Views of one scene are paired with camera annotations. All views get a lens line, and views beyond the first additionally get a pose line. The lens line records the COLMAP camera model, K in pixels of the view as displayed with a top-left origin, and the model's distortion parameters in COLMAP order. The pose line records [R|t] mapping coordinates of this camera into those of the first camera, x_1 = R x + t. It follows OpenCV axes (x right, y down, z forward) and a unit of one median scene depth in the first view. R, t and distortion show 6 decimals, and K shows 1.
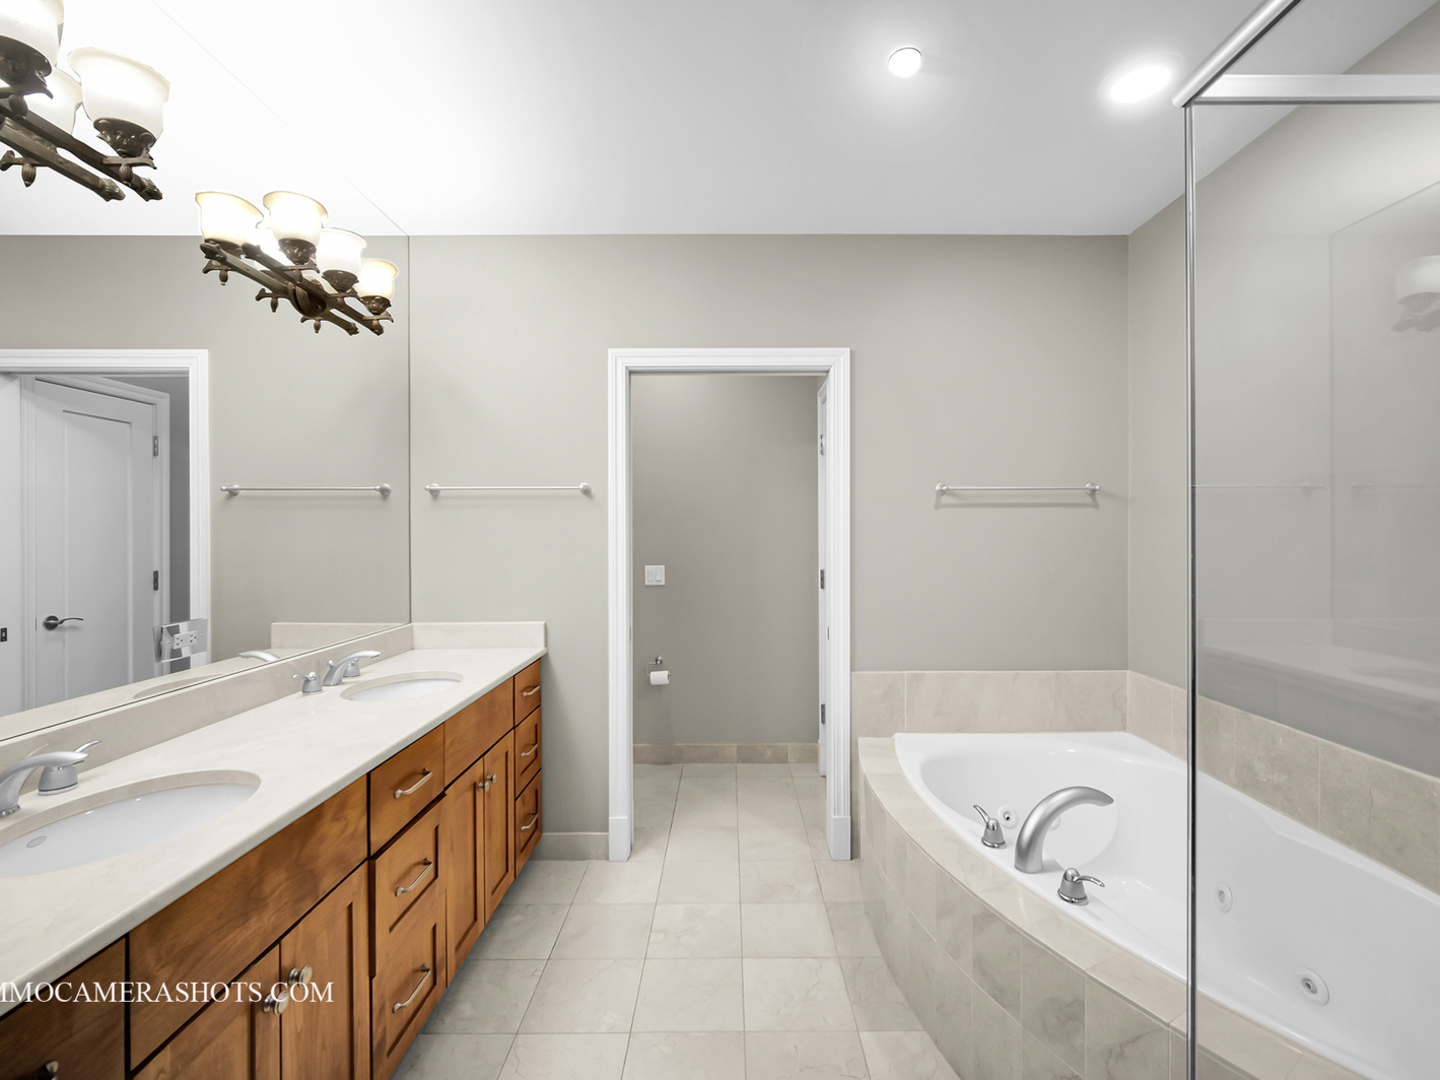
lens RADIAL K [[657.6, 0, 720.9], [0, 657.6, 533.9], [0, 0, 1]] dist [0.000446, -0.000054]
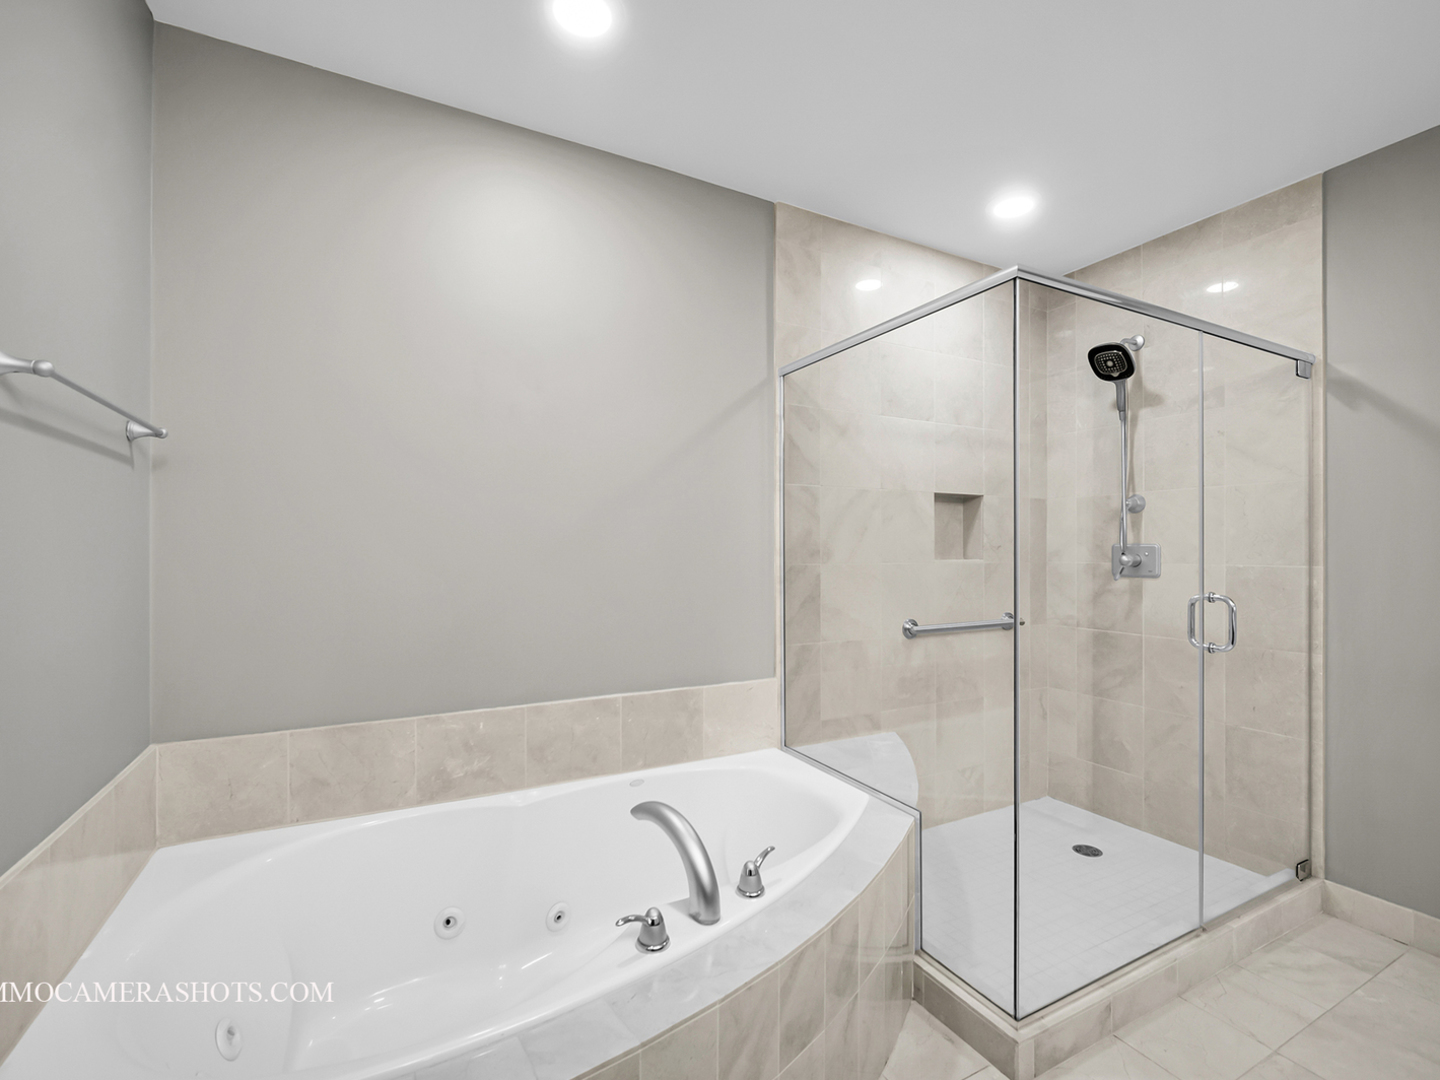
lens RADIAL K [[657.6, 0, 723.6], [0, 657.6, 541.7], [0, 0, 1]] dist [0.000446, -0.000054]
pose [[-0.467602, 0.004604, 0.883927, -0.248247], [0.007930, 0.999968, -0.001014, 0.033736], [-0.883903, 0.006536, -0.467624, 1.219797]]
